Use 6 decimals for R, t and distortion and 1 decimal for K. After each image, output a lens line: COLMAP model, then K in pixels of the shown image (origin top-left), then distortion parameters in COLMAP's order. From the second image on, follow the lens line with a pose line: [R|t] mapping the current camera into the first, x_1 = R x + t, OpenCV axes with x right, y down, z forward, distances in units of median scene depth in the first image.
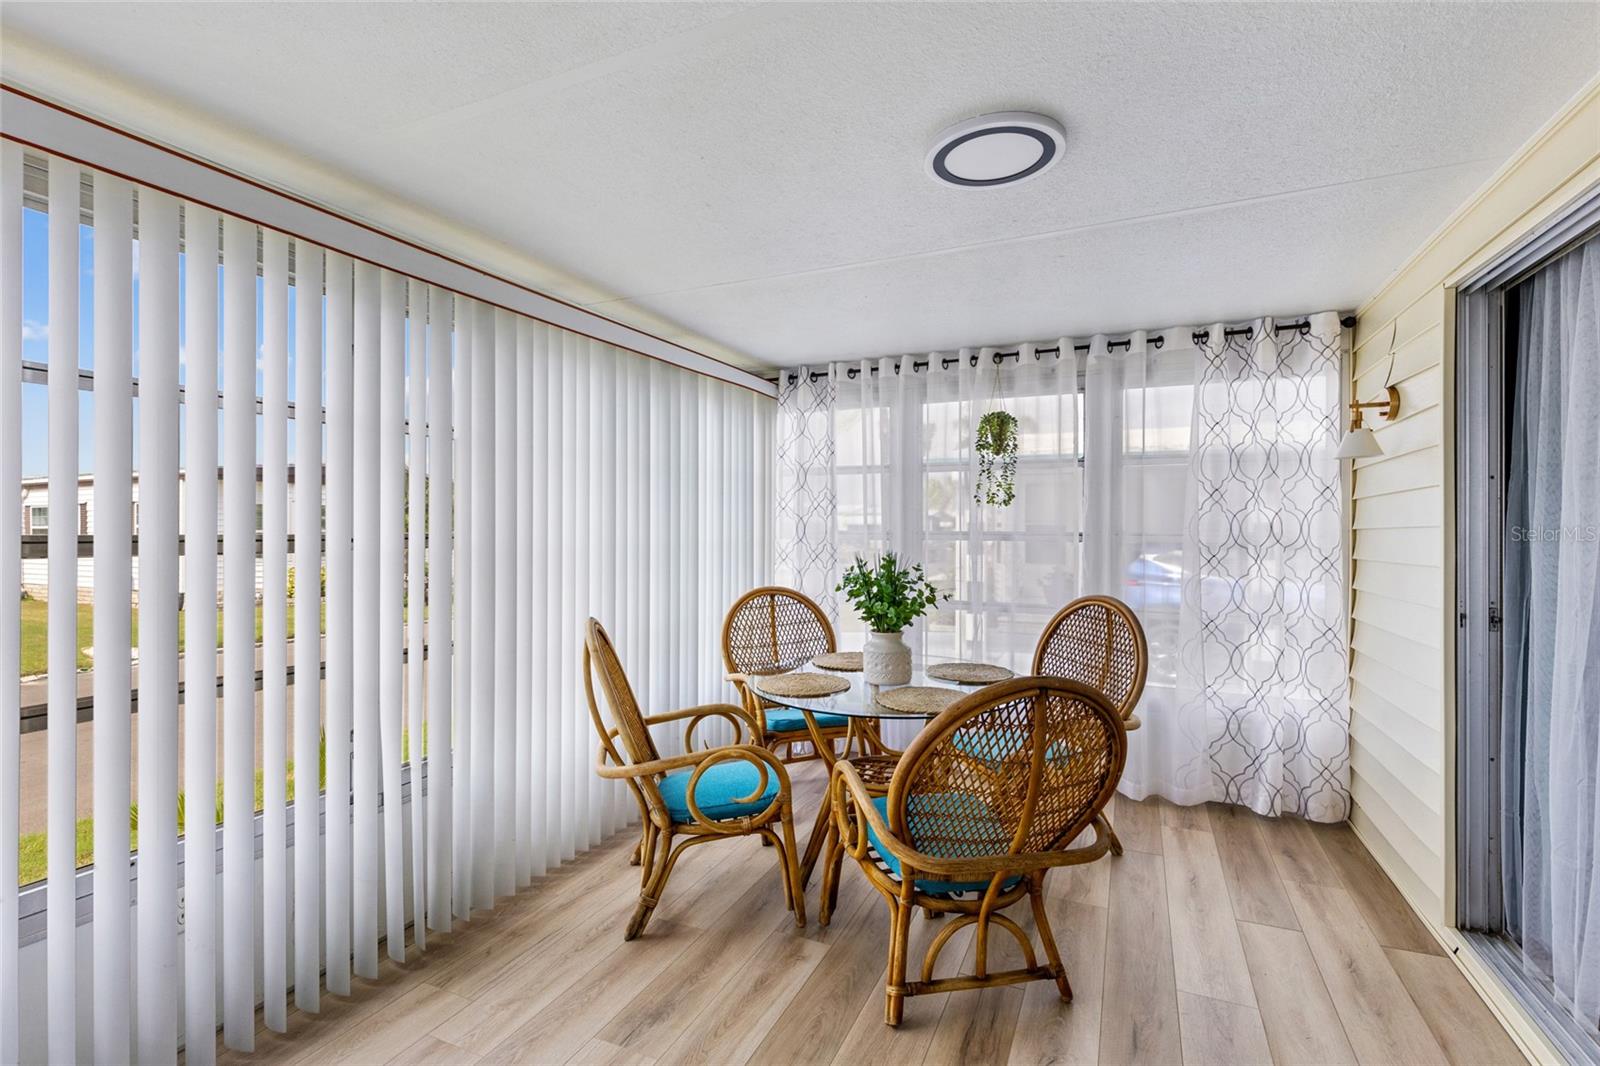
lens RADIAL K [[714.3, 0, 808.6], [0, 714.3, 536.1], [0, 0, 1]] dist [0.001227, 0.000260]
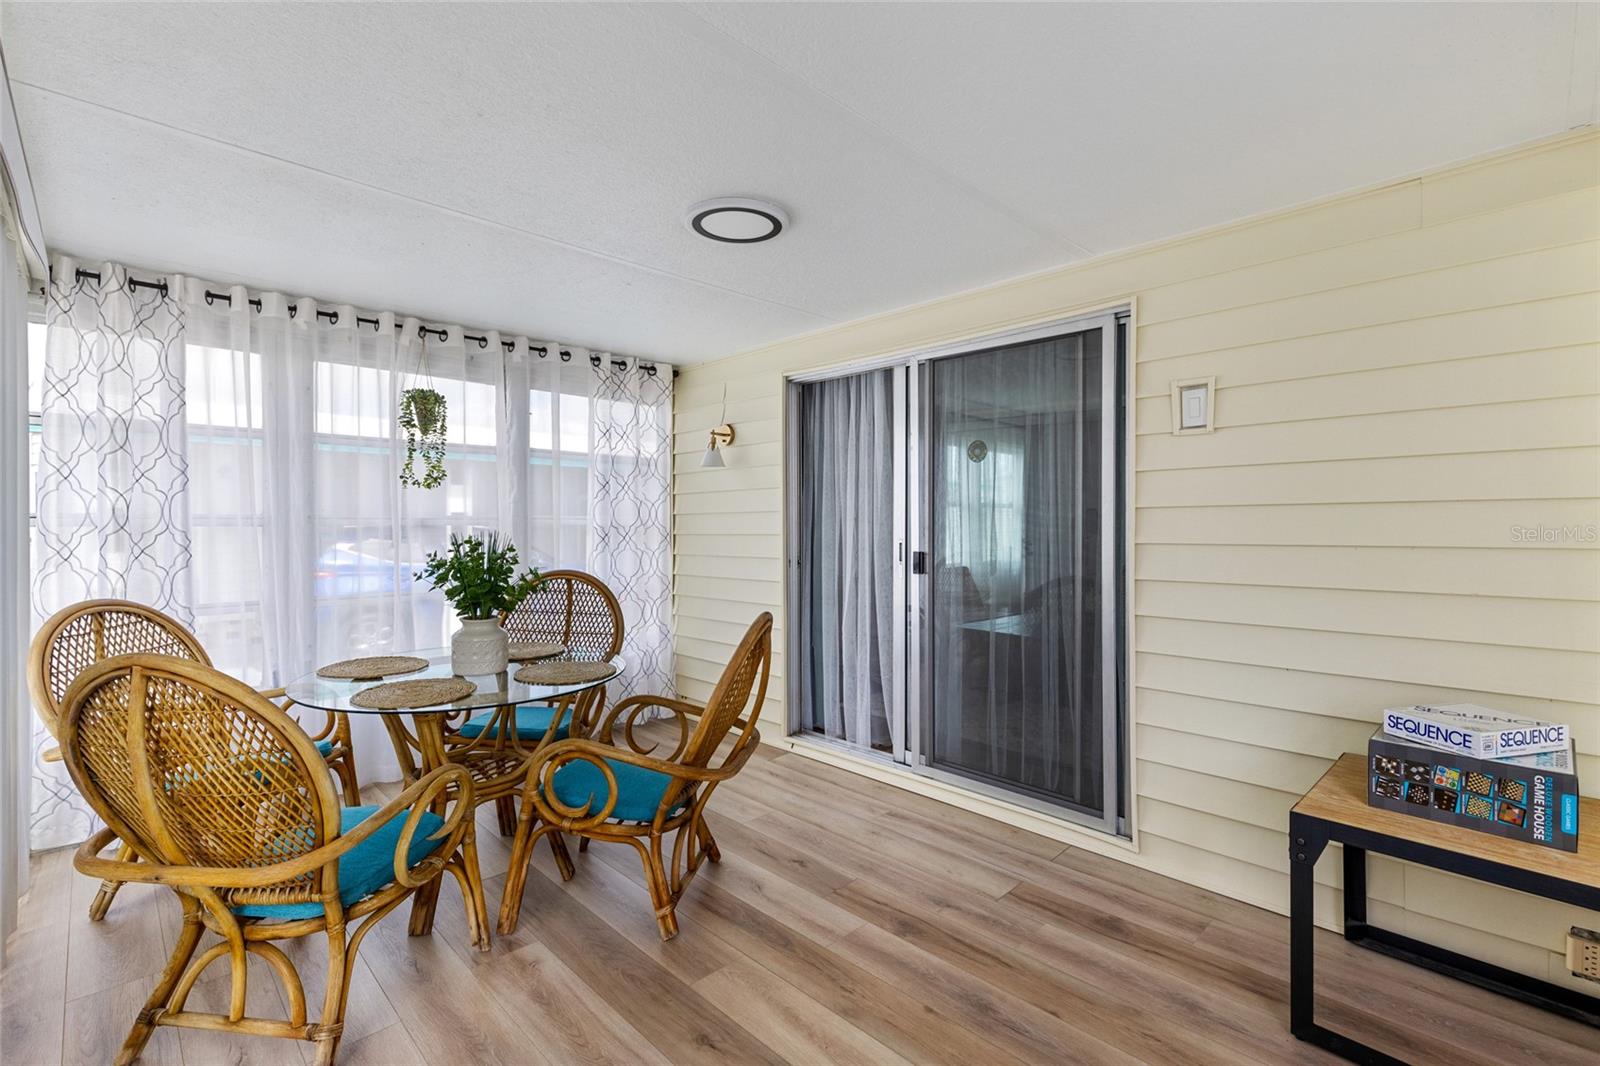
lens RADIAL K [[714.3, 0, 813.5], [0, 714.3, 529.1], [0, 0, 1]] dist [0.001227, 0.000260]
pose [[0.354619, -0.015321, 0.934885, -0.448677], [0.006711, 0.999882, 0.013841, 0.002195], [-0.934987, 0.001366, 0.354680, 0.183812]]
